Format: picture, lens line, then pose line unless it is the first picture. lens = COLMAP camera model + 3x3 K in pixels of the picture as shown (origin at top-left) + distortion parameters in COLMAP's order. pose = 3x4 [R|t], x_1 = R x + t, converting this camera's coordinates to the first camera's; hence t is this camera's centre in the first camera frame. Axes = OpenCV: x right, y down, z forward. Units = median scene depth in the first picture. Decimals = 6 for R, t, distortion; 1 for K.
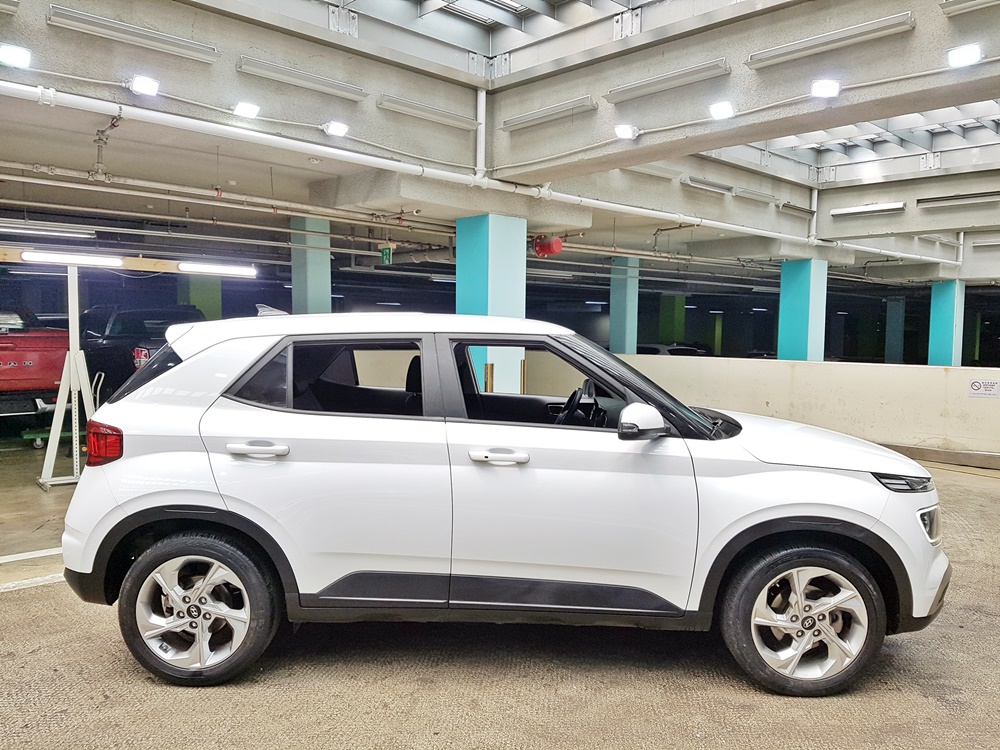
lens RADIAL K [[795.4, 0, 501.4], [0, 795.4, 364.6], [0, 0, 1]] dist [0.070298, -0.093125]
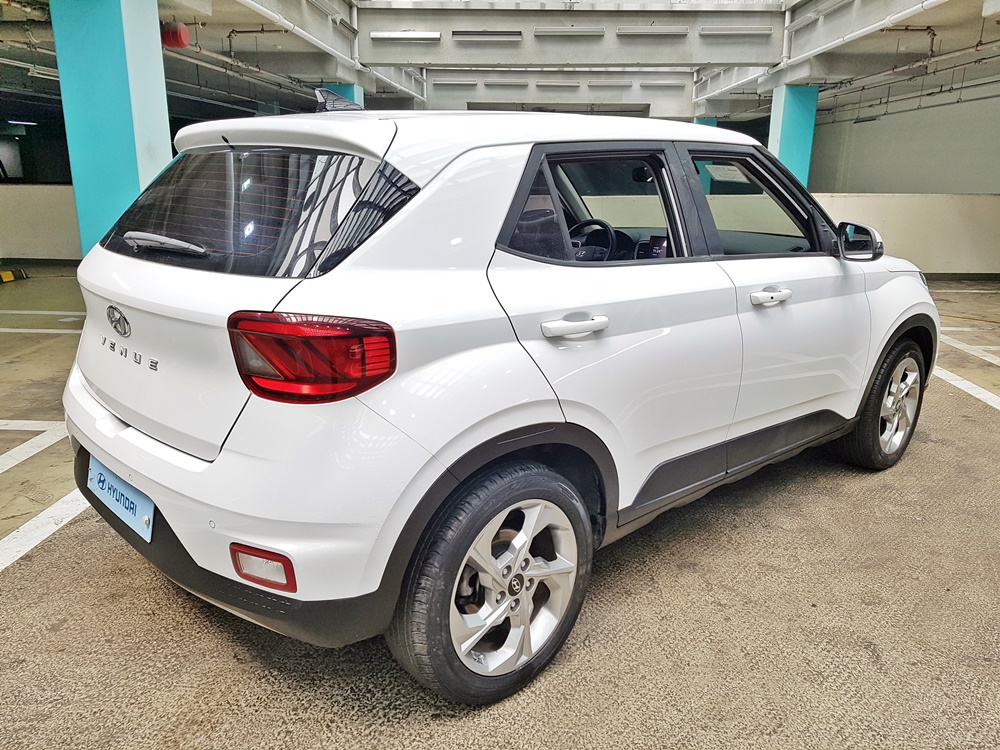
lens RADIAL K [[795.4, 0, 518.3], [0, 795.4, 362.6], [0, 0, 1]] dist [0.070298, -0.093125]
pose [[0.715299, -0.166332, 0.678735, -0.771005], [0.027803, 0.977265, 0.210189, -0.002936], [-0.698266, -0.131477, 0.703661, 0.556701]]
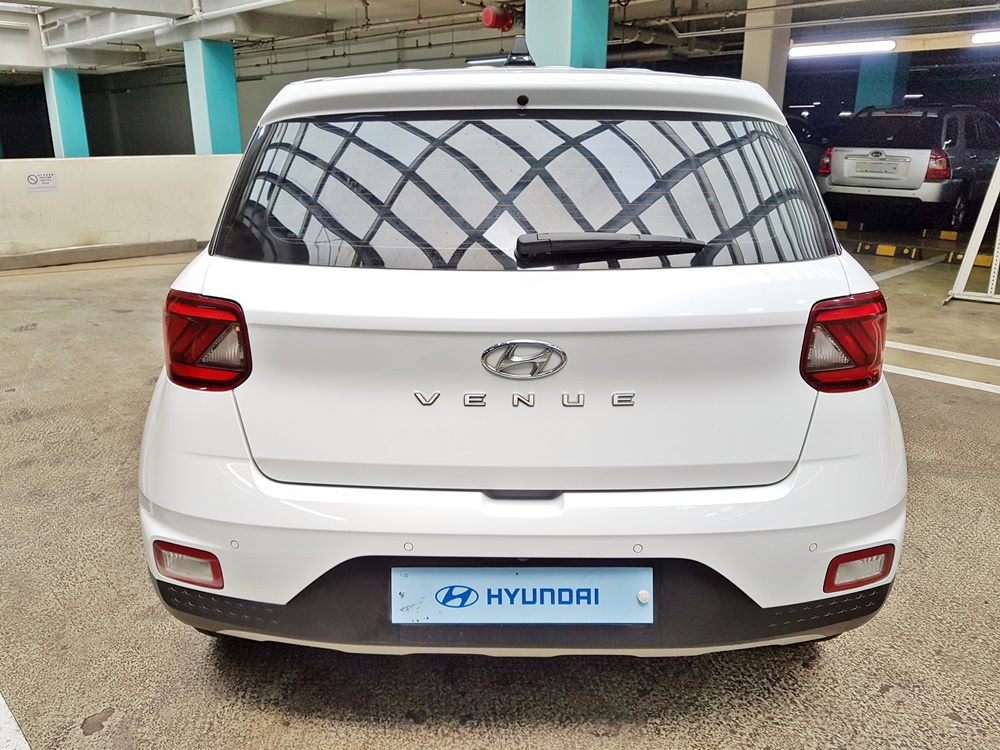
lens RADIAL K [[795.4, 0, 496.8], [0, 795.4, 367.3], [0, 0, 1]] dist [0.070298, -0.093125]
pose [[0.002219, -0.292934, 0.956130, -1.013176], [0.045351, 0.955178, 0.292537, -0.044703], [-0.998969, 0.042712, 0.015405, 1.274297]]
